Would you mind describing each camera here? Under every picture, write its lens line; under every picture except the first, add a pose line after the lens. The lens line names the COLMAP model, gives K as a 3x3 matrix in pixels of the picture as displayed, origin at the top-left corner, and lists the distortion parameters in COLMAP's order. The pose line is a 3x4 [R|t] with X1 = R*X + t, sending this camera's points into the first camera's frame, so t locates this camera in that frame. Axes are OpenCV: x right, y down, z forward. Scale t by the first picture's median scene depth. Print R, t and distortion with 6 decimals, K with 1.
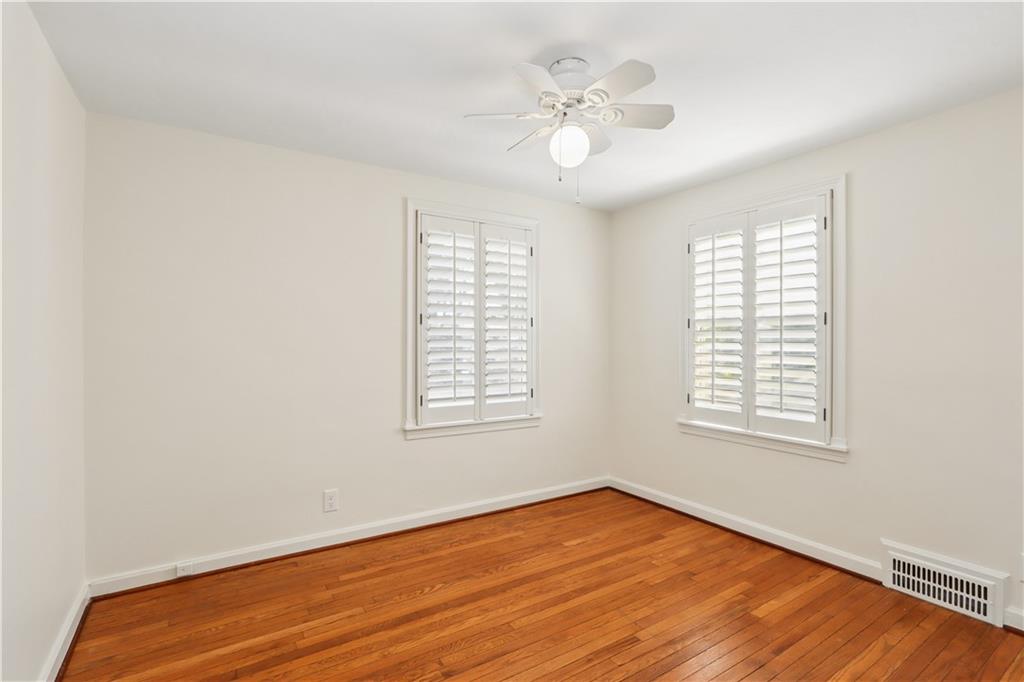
lens RADIAL K [[479.1, 0, 511.2], [0, 479.1, 340.7], [0, 0, 1]] dist [-0.012649, -0.003264]
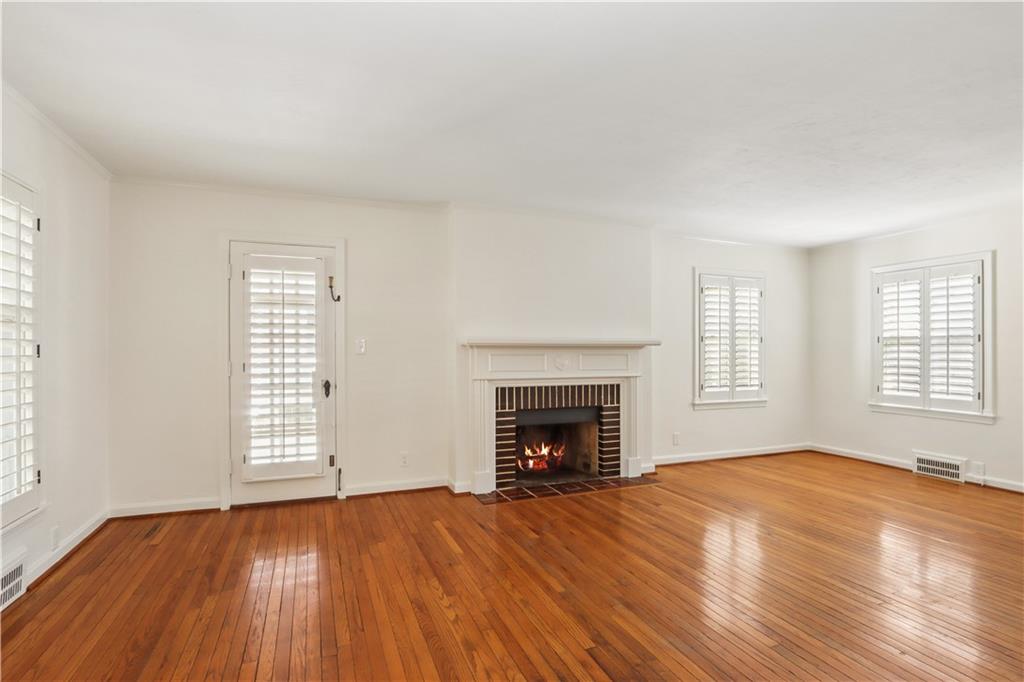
lens RADIAL K [[479.1, 0, 514.5], [0, 479.1, 347.6], [0, 0, 1]] dist [-0.012649, -0.003264]
pose [[0.975816, -0.005663, -0.218521, -0.471302], [0.005715, 0.999984, -0.000396, -0.017828], [0.218520, -0.000862, 0.975832, -0.804967]]
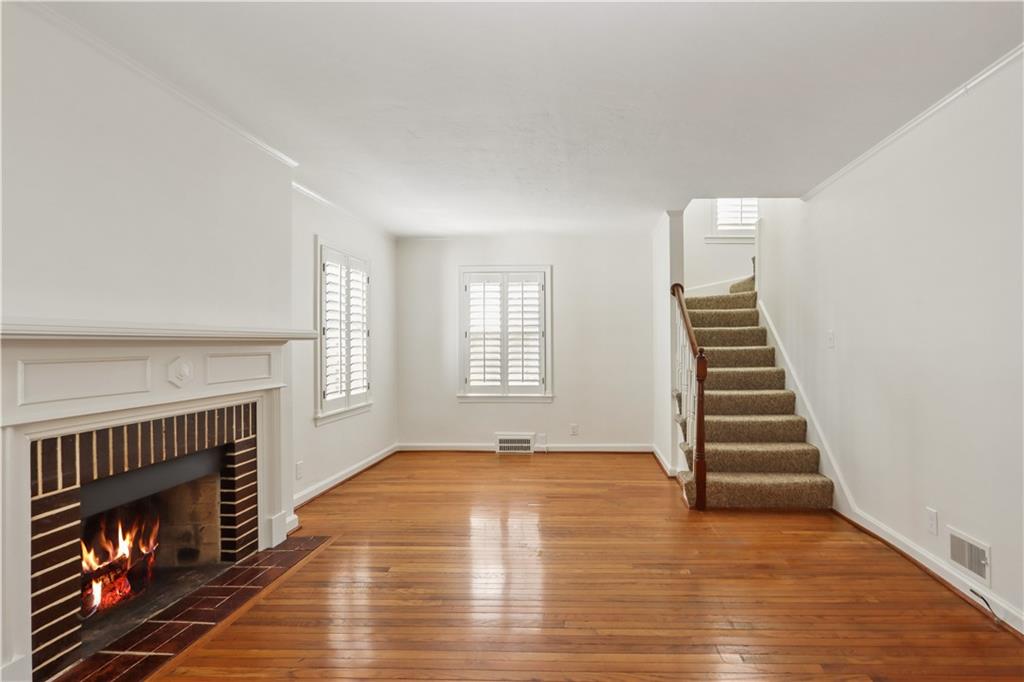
lens RADIAL K [[515.0, 0, 548.6], [0, 515.0, 339.7], [0, 0, 1]] dist [-0.018752, -0.000416]
pose [[0.609870, -0.004460, 0.792489, -0.920690], [0.004806, 0.999987, 0.001930, -0.022190], [-0.792487, 0.002631, 0.609883, -0.319213]]
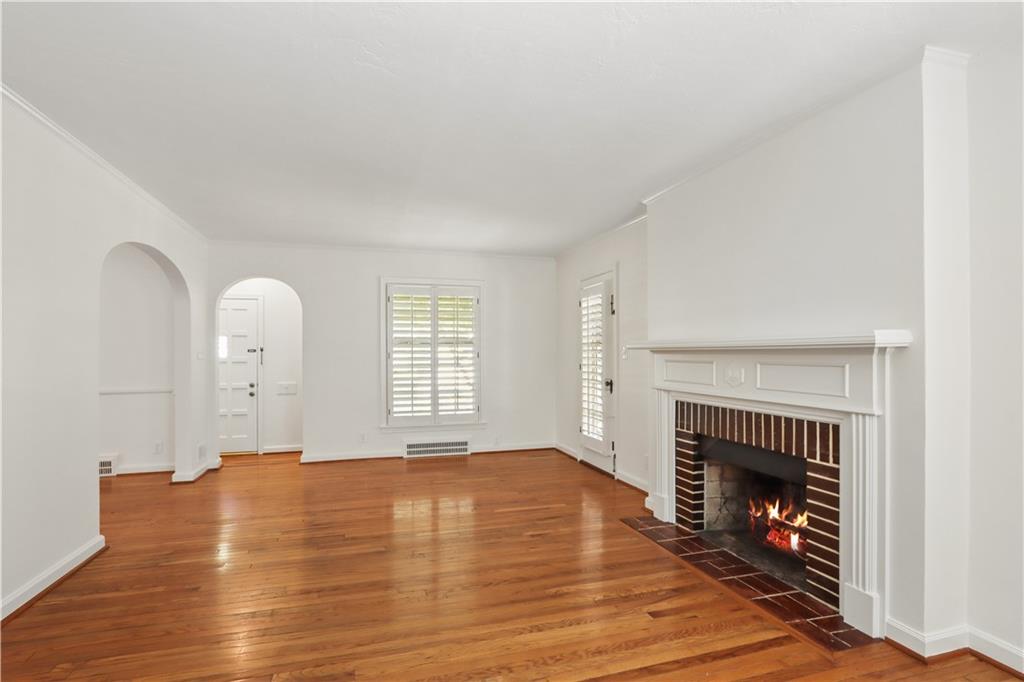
lens RADIAL K [[479.1, 0, 503.8], [0, 479.1, 357.5], [0, 0, 1]] dist [-0.012649, -0.003264]
pose [[-0.282000, 0.002364, -0.959411, 0.380801], [0.003981, 0.999991, 0.001294, -0.009705], [0.959406, -0.003454, -0.282007, 0.449810]]
